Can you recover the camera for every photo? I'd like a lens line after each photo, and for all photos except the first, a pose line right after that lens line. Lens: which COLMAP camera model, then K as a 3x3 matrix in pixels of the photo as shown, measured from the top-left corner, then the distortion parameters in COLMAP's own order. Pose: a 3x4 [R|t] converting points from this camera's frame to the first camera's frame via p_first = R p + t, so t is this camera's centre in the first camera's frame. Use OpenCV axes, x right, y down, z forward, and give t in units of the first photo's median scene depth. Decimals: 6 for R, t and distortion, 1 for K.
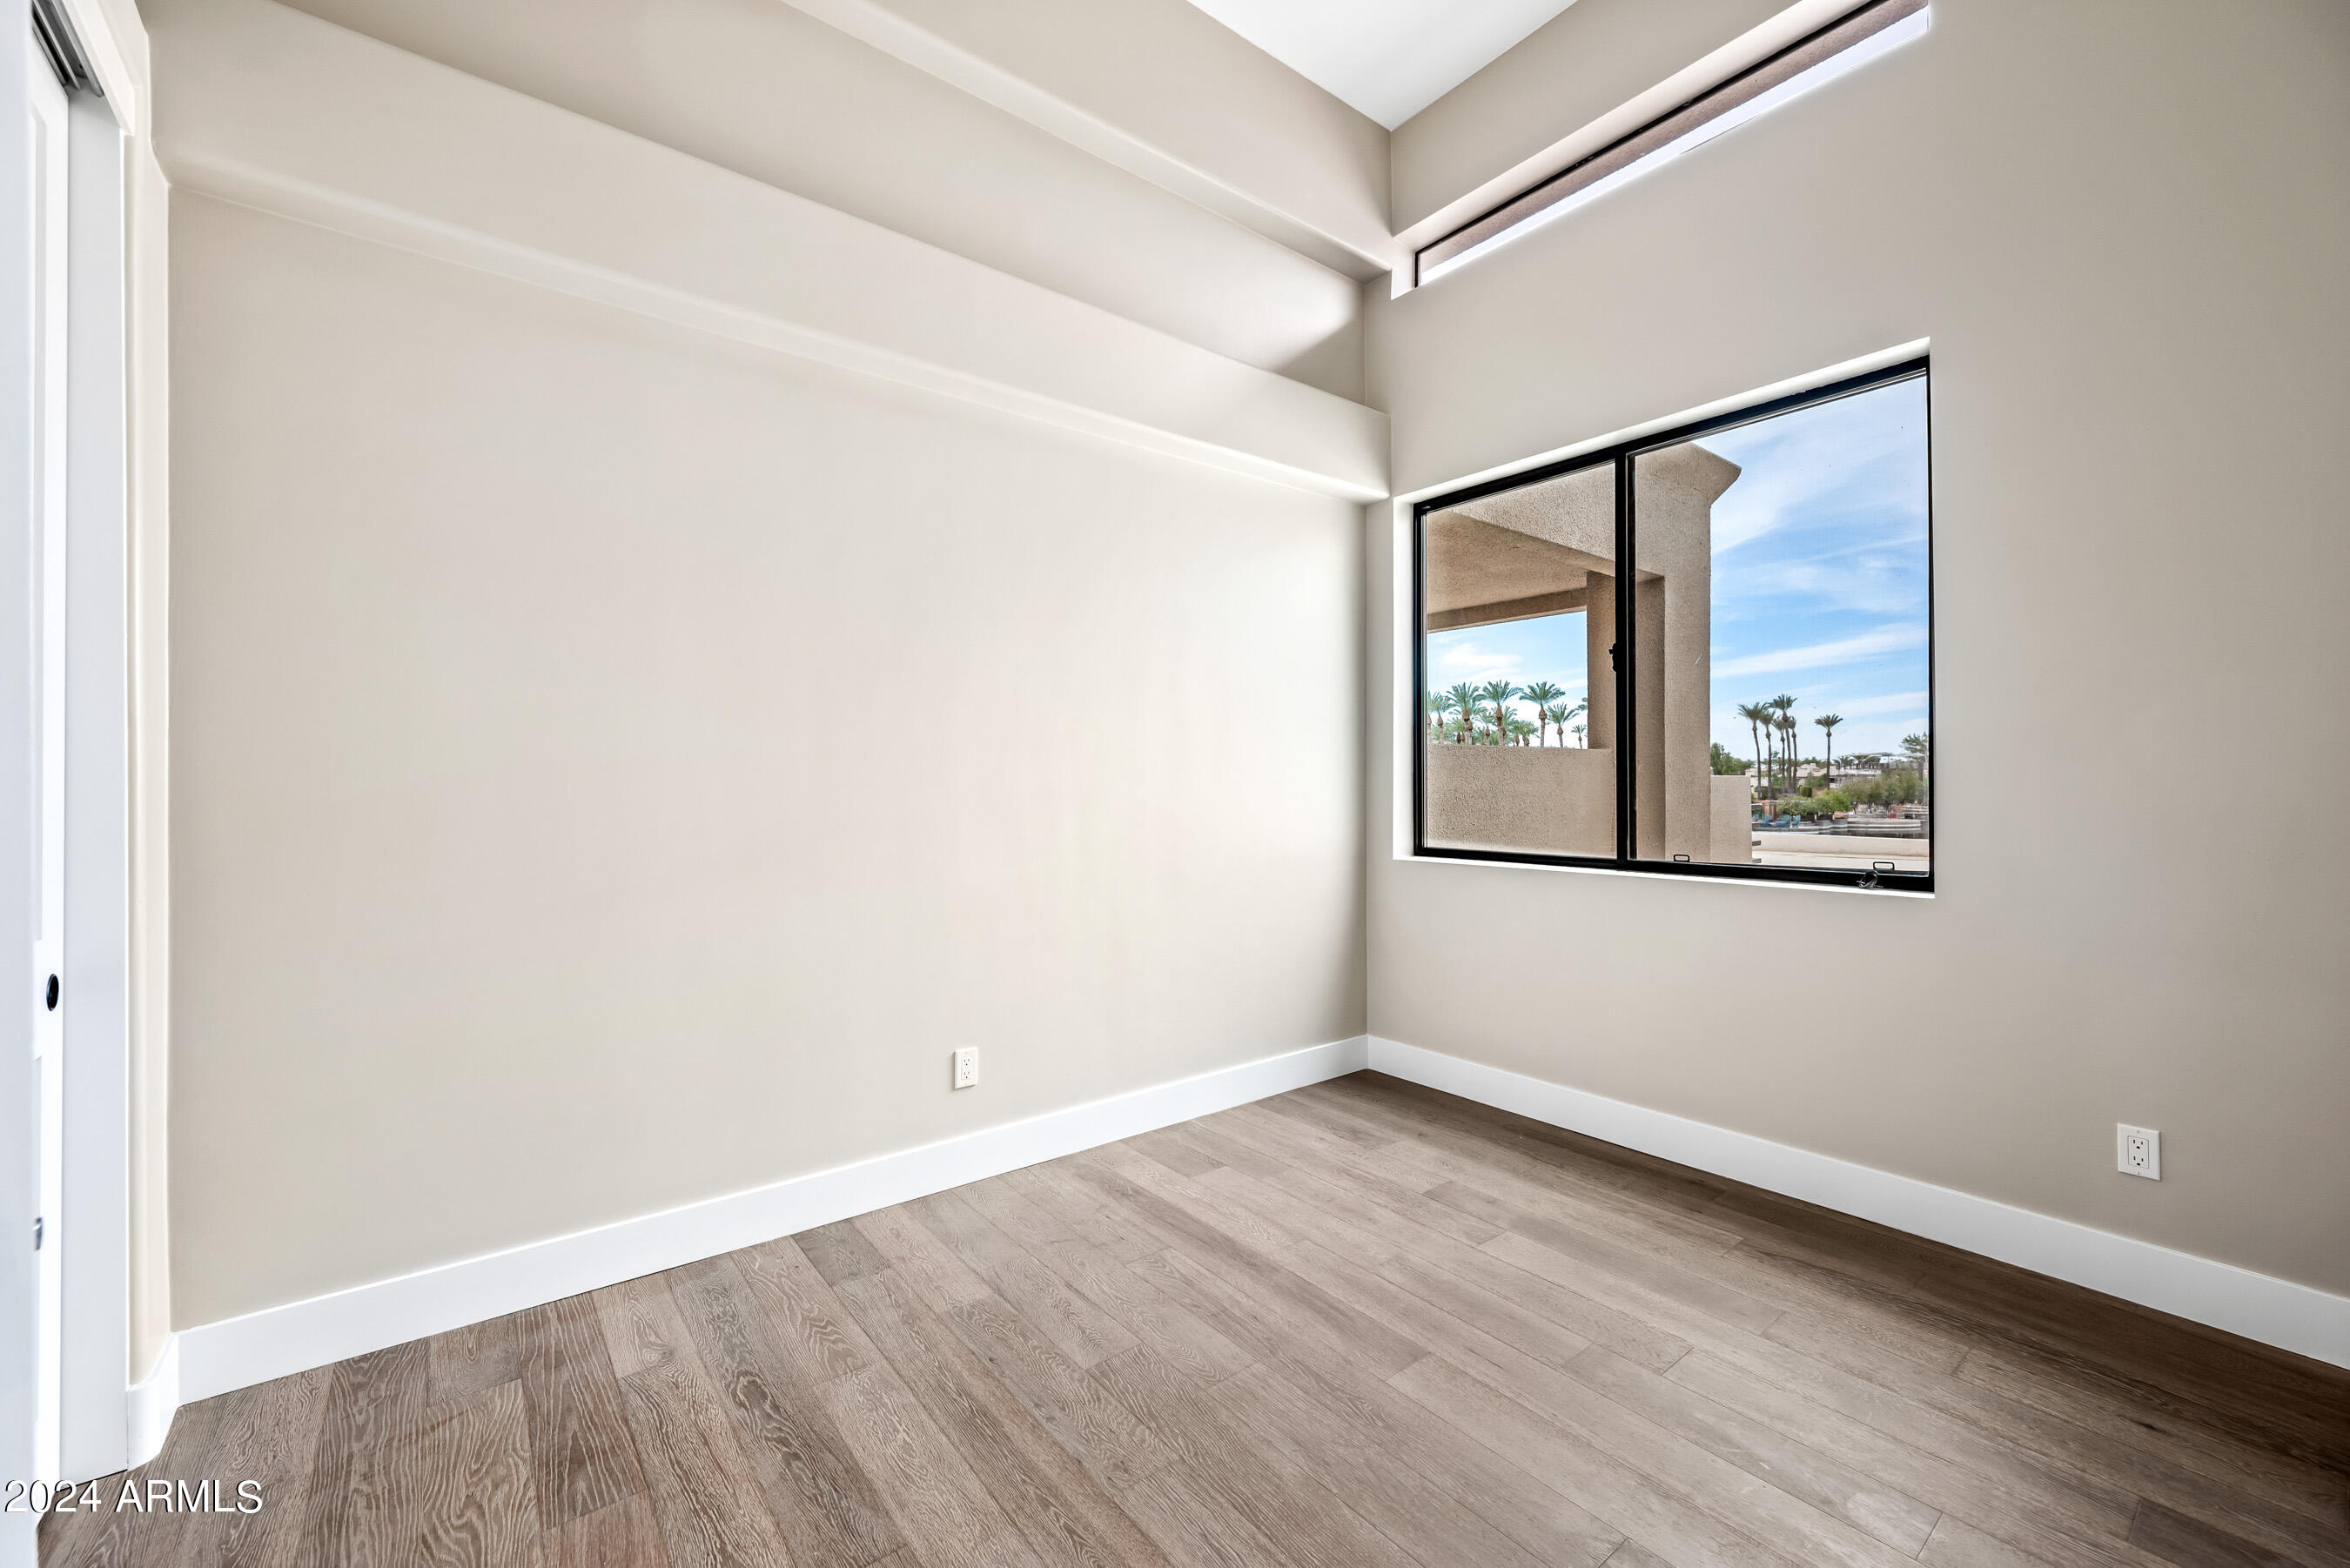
lens RADIAL K [[942.0, 0, 1175.0], [0, 942.0, 787.9], [0, 0, 1]] dist [0.000332, -0.000124]
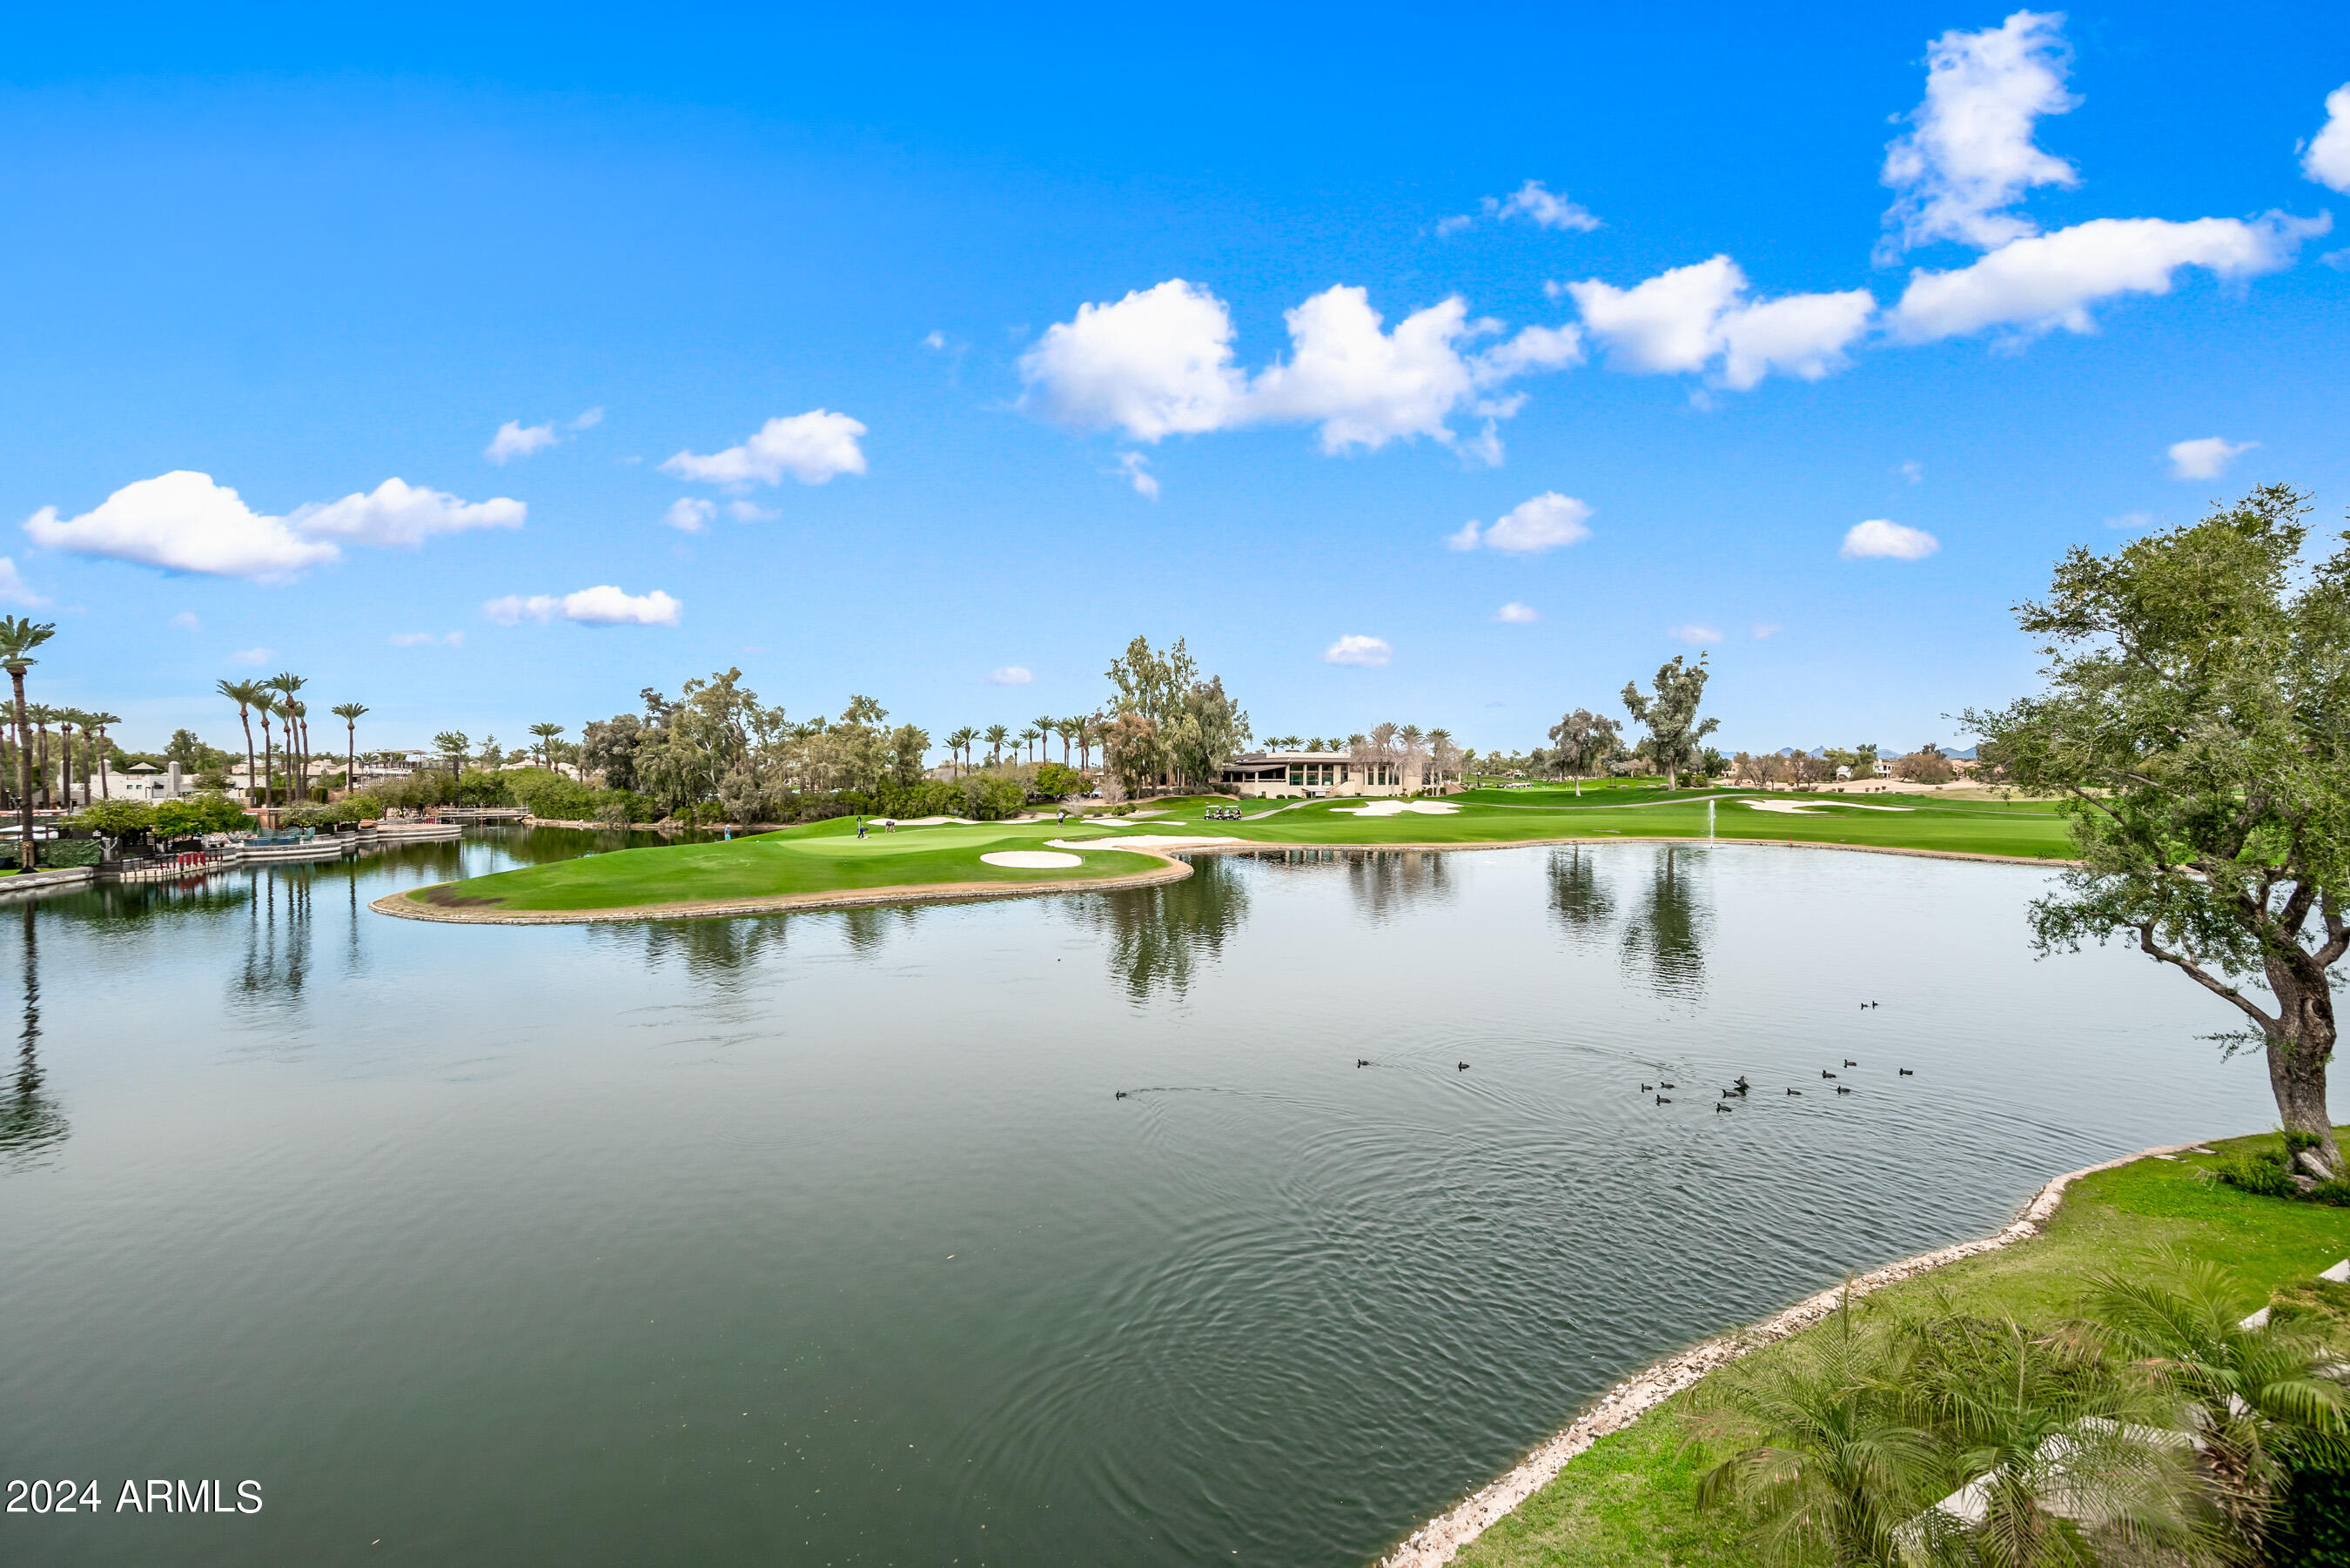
lens RADIAL K [[924.2, 0, 1174.6], [0, 924.2, 790.5], [0, 0, 1]] dist [-0.001220, 0.000057]
pose [[0.229404, -0.010079, 0.973279, 0.057248], [0.003009, 0.999949, 0.009646, -0.005402], [-0.973327, 0.000716, 0.229423, 0.091031]]
